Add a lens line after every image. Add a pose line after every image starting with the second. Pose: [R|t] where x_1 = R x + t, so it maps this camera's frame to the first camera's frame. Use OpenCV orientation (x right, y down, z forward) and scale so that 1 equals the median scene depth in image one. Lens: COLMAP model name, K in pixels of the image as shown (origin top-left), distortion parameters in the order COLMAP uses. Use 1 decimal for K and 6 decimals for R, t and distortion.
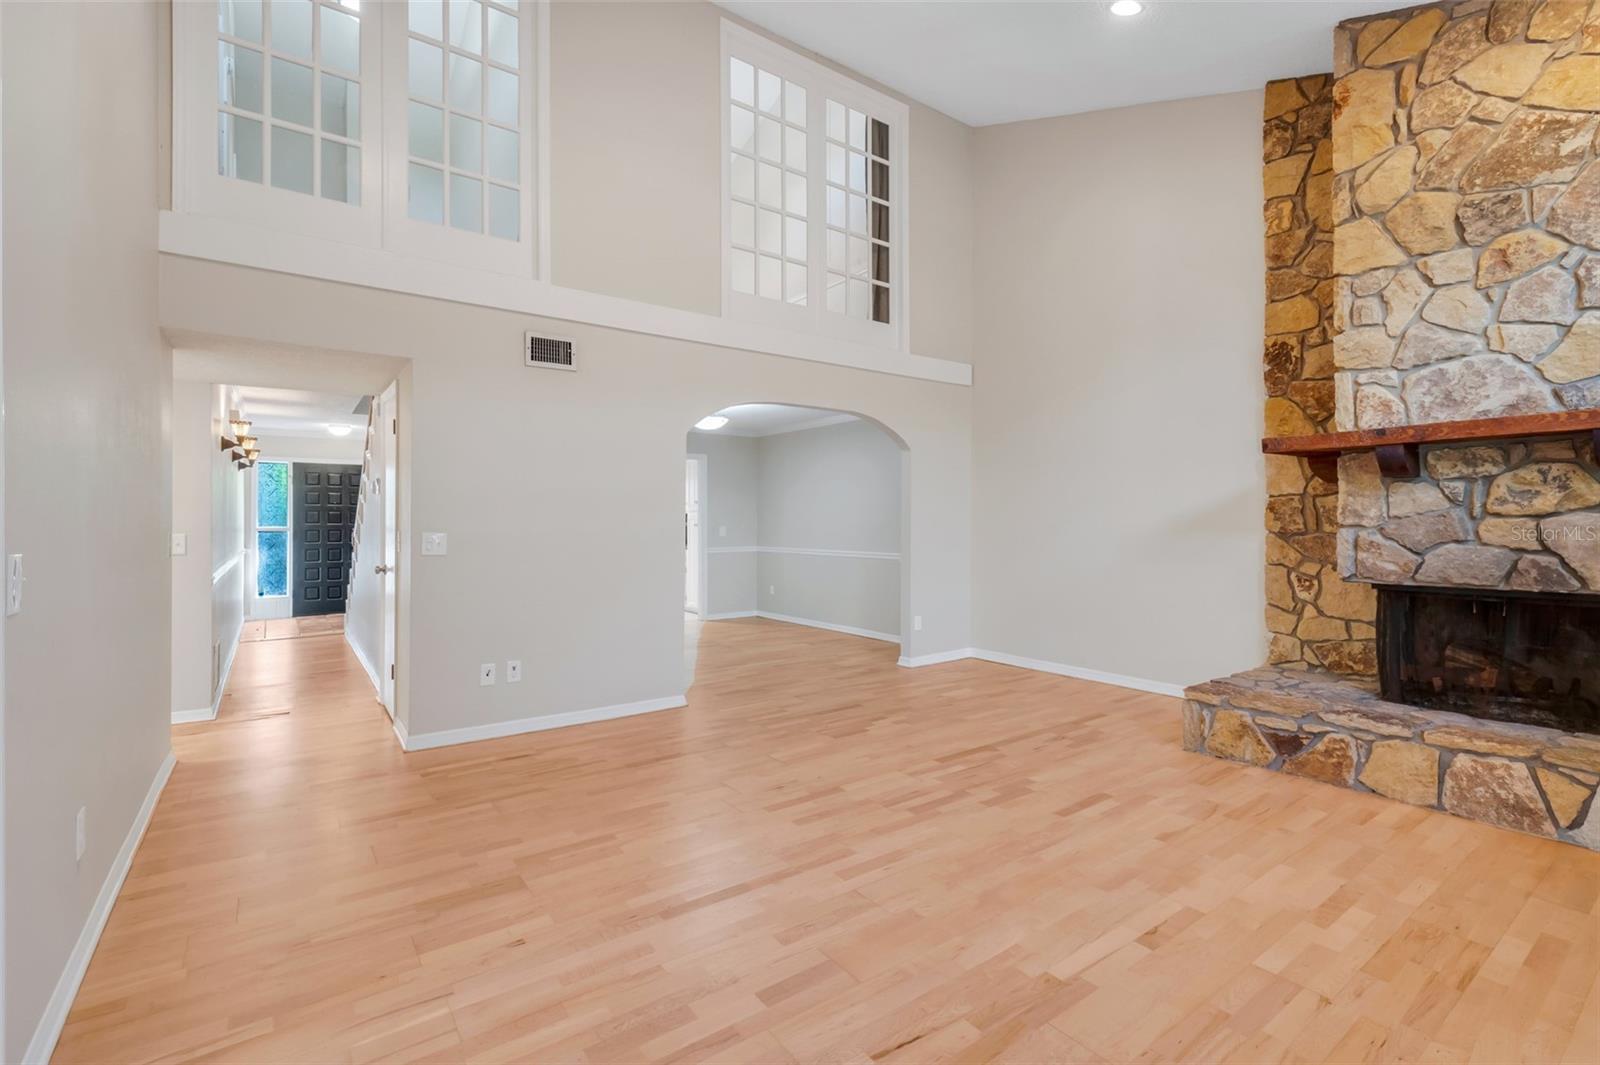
lens RADIAL K [[727.5, 0, 797.6], [0, 727.5, 523.2], [0, 0, 1]] dist [0.005742, 0.000631]
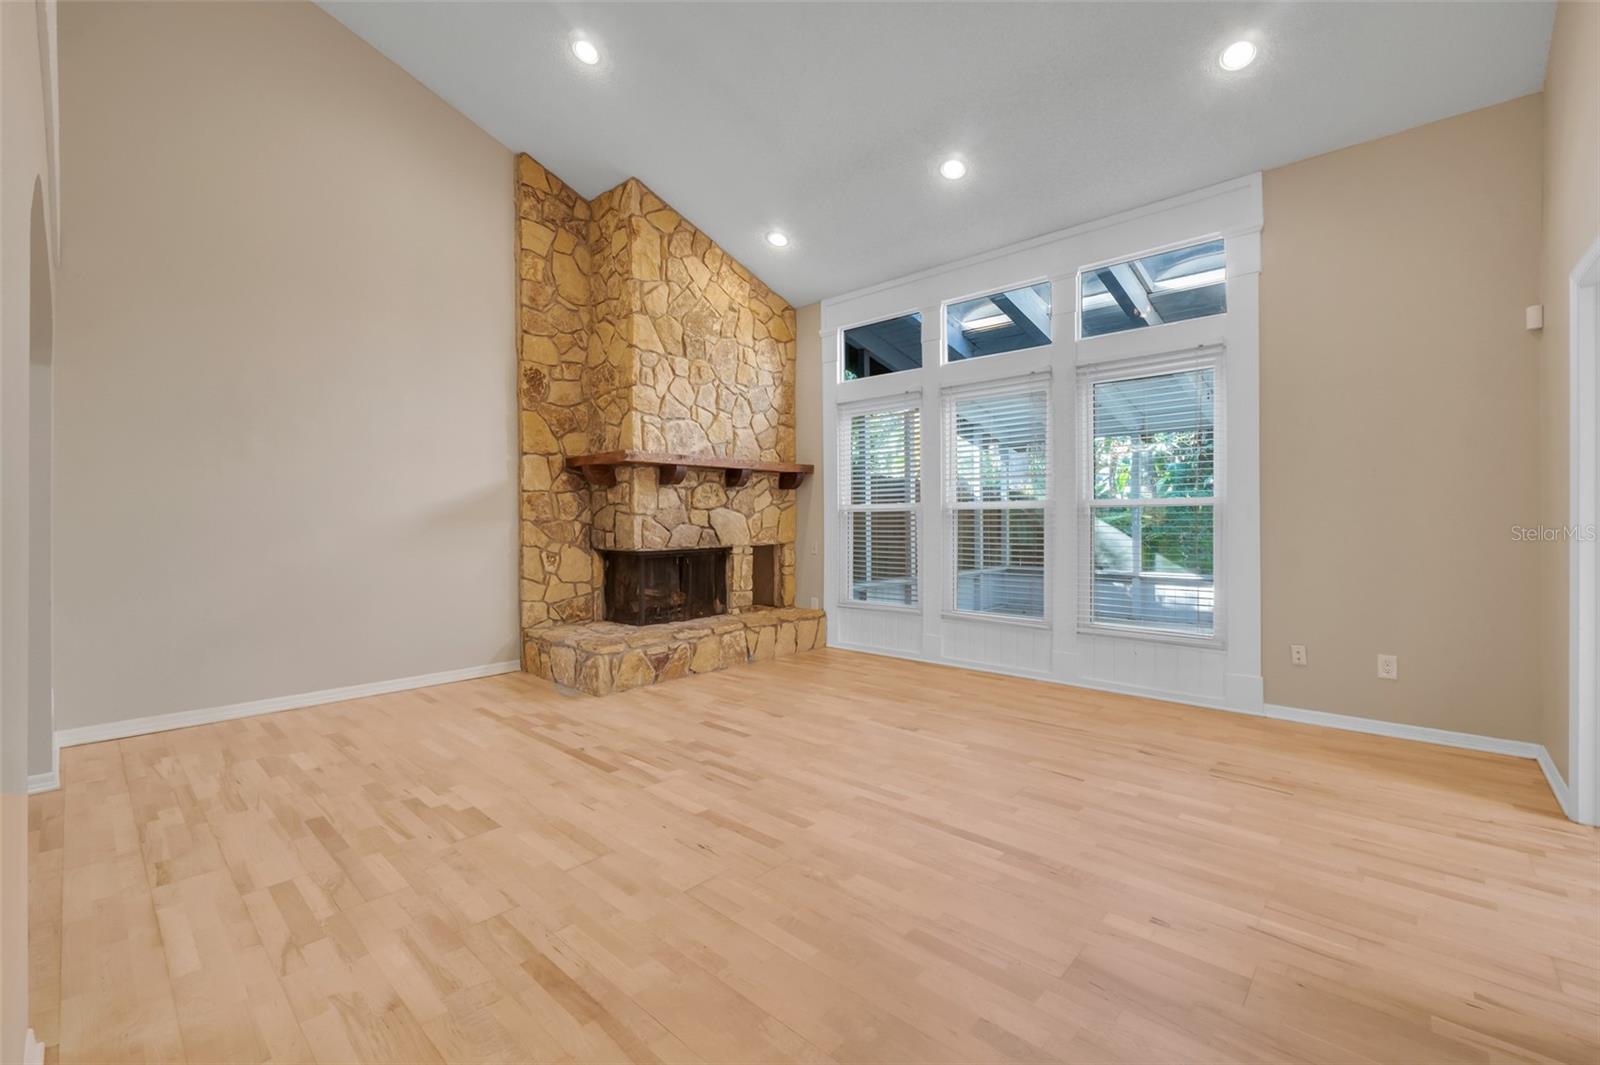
lens RADIAL K [[674.9, 0, 793.9], [0, 674.9, 527.6], [0, 0, 1]] dist [-0.013249, -0.000425]
pose [[-0.204436, -0.007387, 0.978852, -0.731243], [0.005805, 0.999945, 0.008759, 0.022642], [-0.978863, 0.007473, -0.204382, 1.046120]]
